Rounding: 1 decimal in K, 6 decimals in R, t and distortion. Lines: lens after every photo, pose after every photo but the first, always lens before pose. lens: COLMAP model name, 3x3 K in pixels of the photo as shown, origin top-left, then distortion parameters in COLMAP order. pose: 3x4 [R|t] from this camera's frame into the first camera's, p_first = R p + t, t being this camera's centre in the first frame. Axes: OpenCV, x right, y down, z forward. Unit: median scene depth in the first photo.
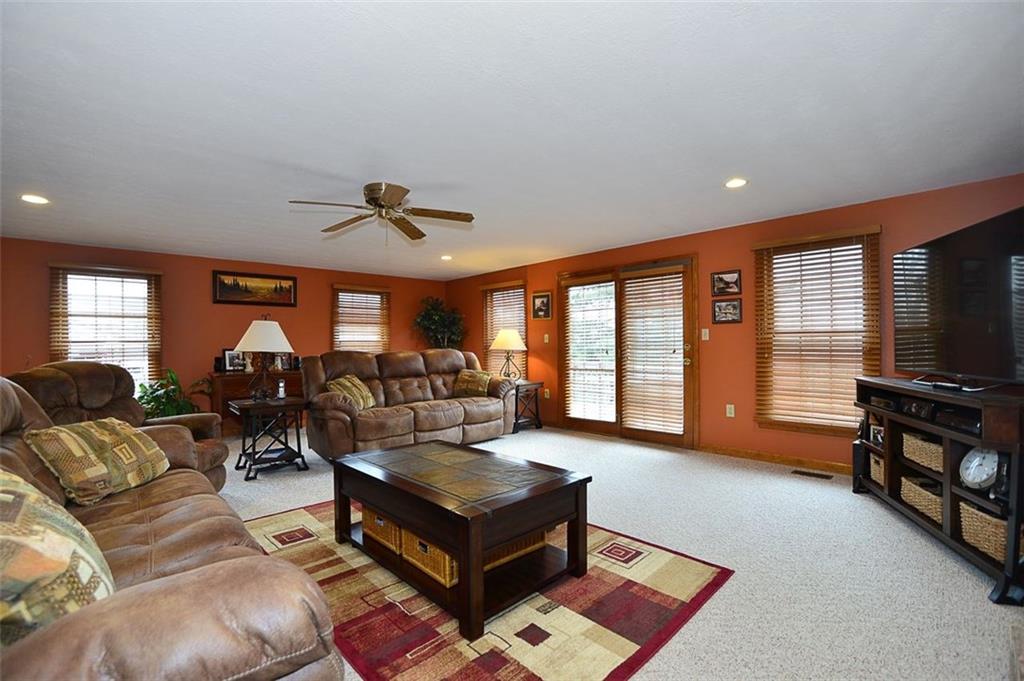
lens RADIAL K [[445.4, 0, 506.8], [0, 445.4, 346.3], [0, 0, 1]] dist [-0.070273, 0.022201]
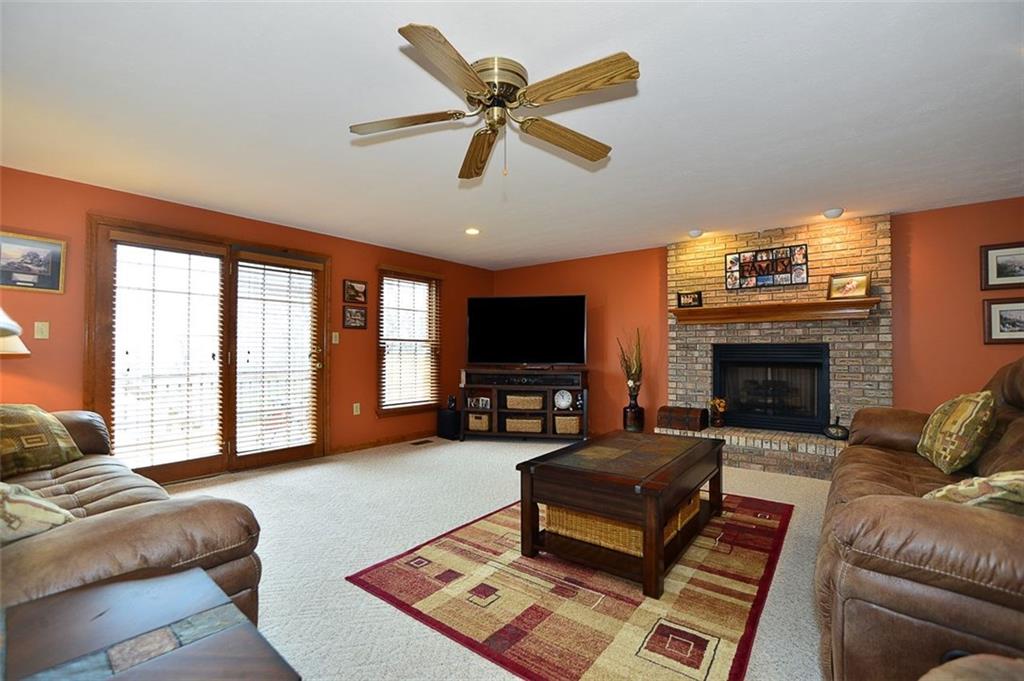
lens RADIAL K [[445.4, 0, 506.8], [0, 445.4, 346.3], [0, 0, 1]] dist [-0.070273, 0.022201]
pose [[-0.150067, 0.024048, 0.988383, -0.644506], [0.004638, 0.999710, -0.023619, 0.019162], [-0.988665, 0.001040, -0.150135, 0.805230]]
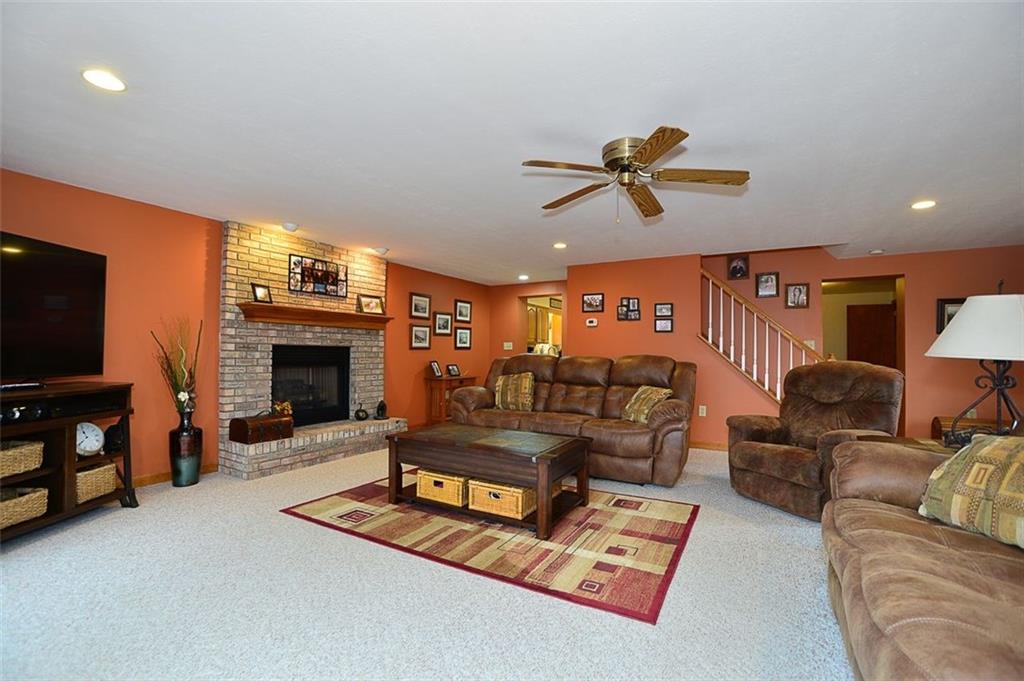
lens RADIAL K [[445.4, 0, 506.8], [0, 445.4, 346.3], [0, 0, 1]] dist [-0.070273, 0.022201]
pose [[-0.956791, -0.001536, -0.290773, 0.116683], [0.000622, 0.999973, -0.007331, 0.002232], [0.290776, -0.007195, -0.956764, 1.264169]]
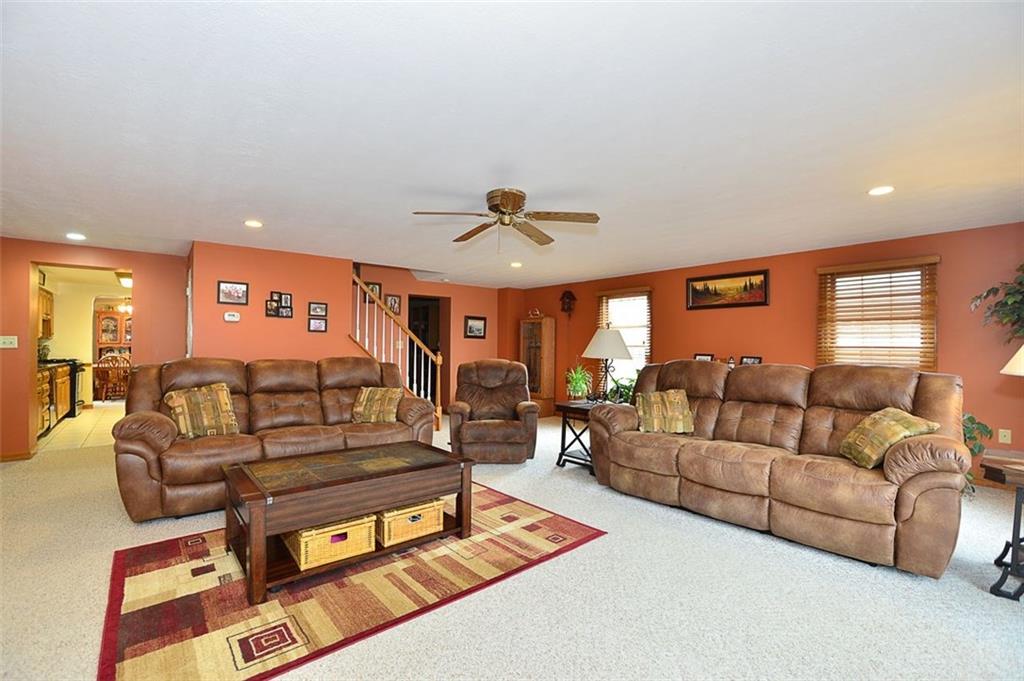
lens RADIAL K [[445.4, 0, 506.8], [0, 445.4, 346.3], [0, 0, 1]] dist [-0.070273, 0.022201]
pose [[-0.051150, 0.008100, -0.998658, 0.527099], [-0.008743, 0.999925, 0.008558, -0.021541], [0.998653, 0.009169, -0.051075, 0.790123]]
